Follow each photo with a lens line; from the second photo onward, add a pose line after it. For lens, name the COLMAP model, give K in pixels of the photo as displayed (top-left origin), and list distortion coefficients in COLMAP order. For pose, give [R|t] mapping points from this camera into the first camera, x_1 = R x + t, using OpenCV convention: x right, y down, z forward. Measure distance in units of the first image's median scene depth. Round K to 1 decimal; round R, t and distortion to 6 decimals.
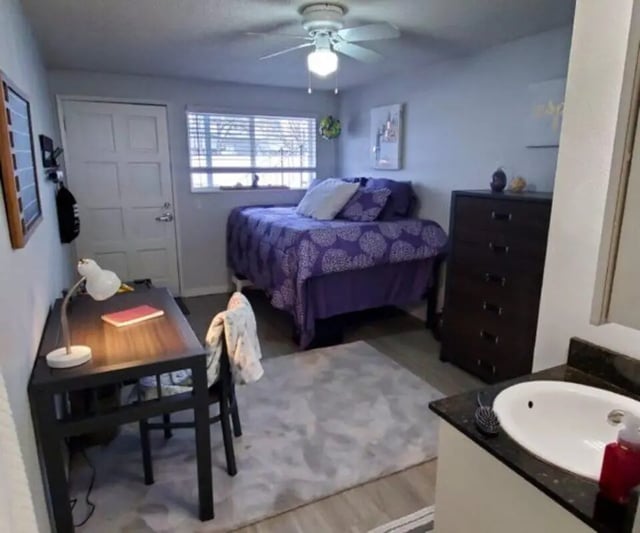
lens RADIAL K [[447.2, 0, 325.9], [0, 447.2, 275.0], [0, 0, 1]] dist [0.006849, -0.004875]
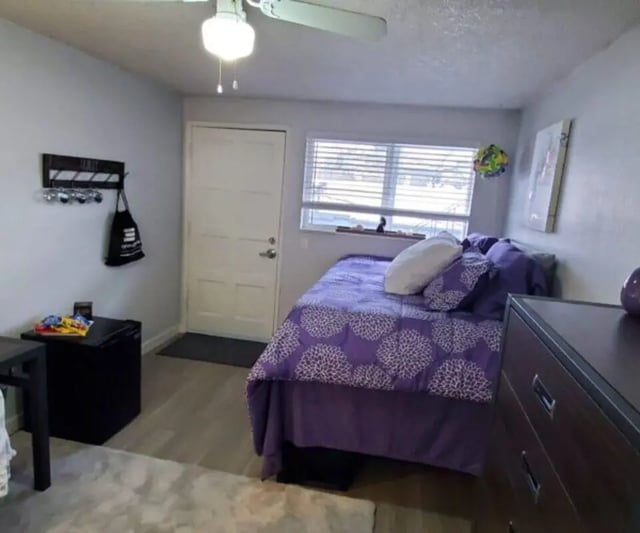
lens RADIAL K [[447.2, 0, 325.9], [0, 447.2, 275.0], [0, 0, 1]] dist [0.006849, -0.004875]
pose [[0.792991, 0.174589, -0.583682, 0.285839], [-0.218299, 0.975871, -0.004683, -0.118024], [0.568781, 0.131131, 0.811969, 0.377003]]
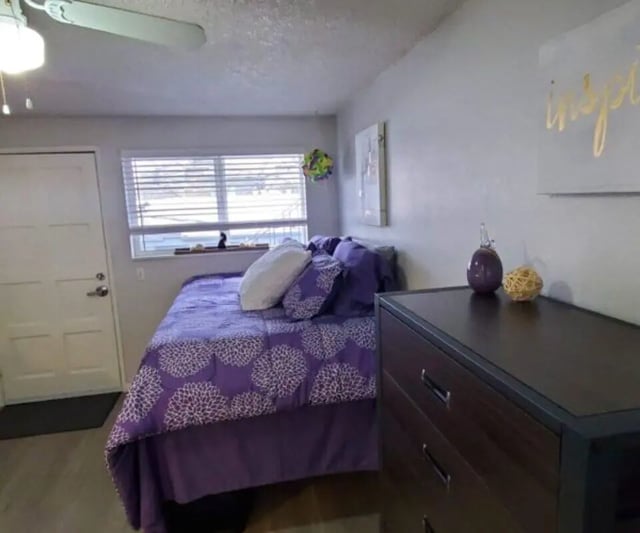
lens RADIAL K [[447.2, 0, 325.9], [0, 447.2, 275.0], [0, 0, 1]] dist [0.006849, -0.004875]
pose [[0.962144, 0.004653, -0.272500, 0.259219], [-0.023430, 0.997565, -0.065692, -0.126549], [0.271531, 0.069590, 0.959911, 0.387141]]
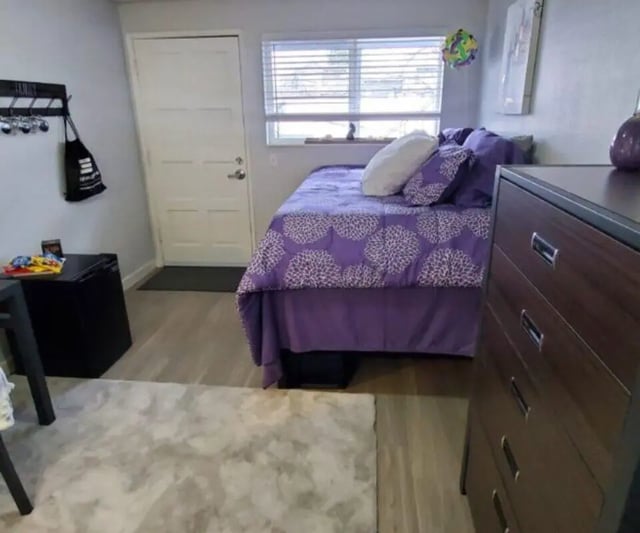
lens RADIAL K [[447.2, 0, 325.9], [0, 447.2, 275.0], [0, 0, 1]] dist [0.006849, -0.004875]
pose [[0.845413, 0.172397, -0.505525, 0.274850], [-0.114210, 0.982934, 0.144208, -0.090696], [0.521759, -0.064179, 0.850675, 0.379605]]
